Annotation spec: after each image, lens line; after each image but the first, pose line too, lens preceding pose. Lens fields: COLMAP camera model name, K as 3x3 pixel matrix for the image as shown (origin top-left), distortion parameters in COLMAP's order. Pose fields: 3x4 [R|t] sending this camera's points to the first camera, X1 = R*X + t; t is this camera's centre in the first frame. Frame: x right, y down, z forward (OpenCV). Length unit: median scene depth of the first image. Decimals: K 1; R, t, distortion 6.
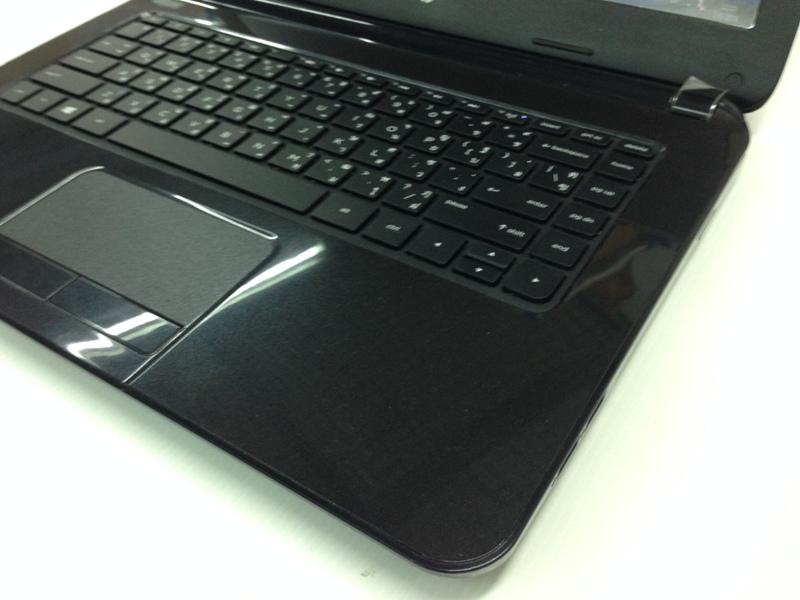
lens RADIAL K [[754.0, 0, 362.3], [0, 754.0, 301.4], [0, 0, 1]] dist [0.040517, -0.009361]
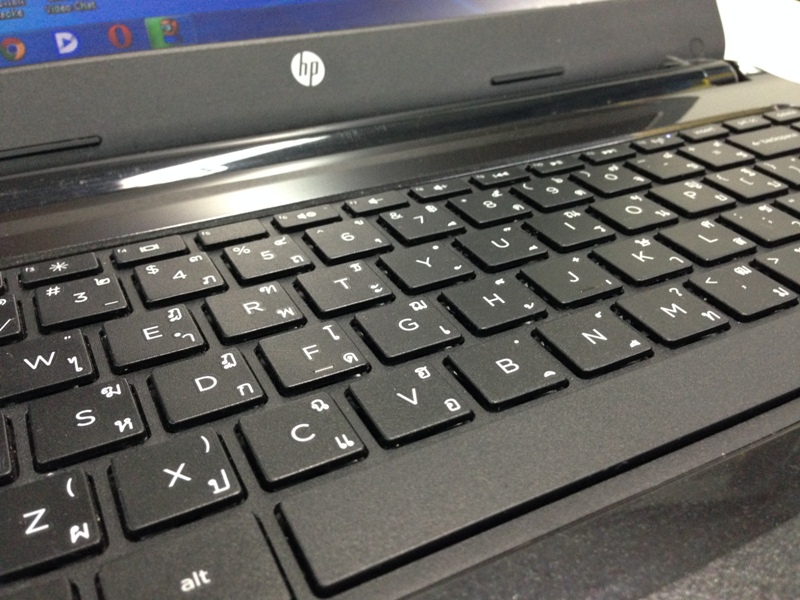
lens RADIAL K [[755.4, 0, 400.0], [0, 755.4, 300.0], [0, 0, 1]] dist [0.049537, -0.156249]
pose [[0.458402, -0.415891, 0.785432, -0.489233], [0.575382, 0.812422, 0.094372, -0.304888], [-0.677350, 0.408663, 0.611712, 0.731128]]
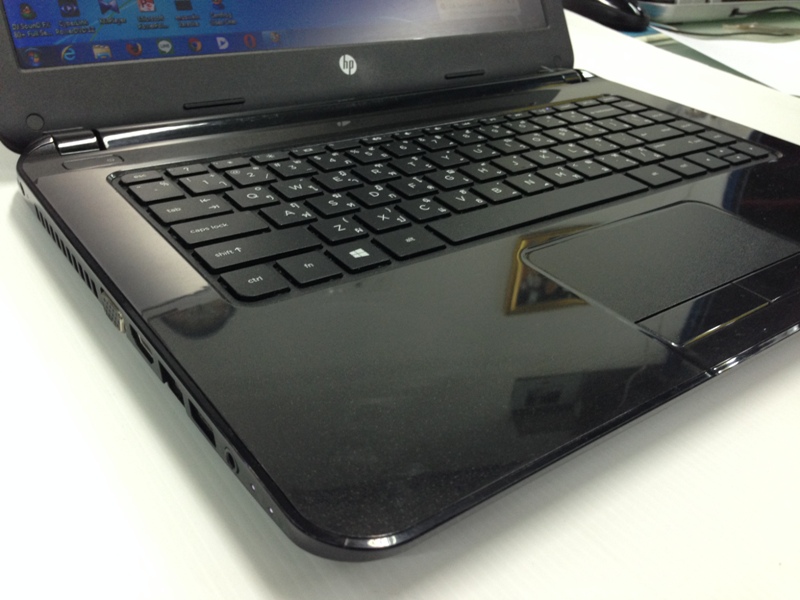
lens RADIAL K [[754.0, 0, 362.3], [0, 754.0, 301.4], [0, 0, 1]] dist [0.040517, -0.009361]
pose [[0.330440, -0.411712, 0.849295, -1.067420], [0.561721, 0.808912, 0.173583, -0.351818], [-0.758471, 0.419708, 0.498565, 0.666451]]
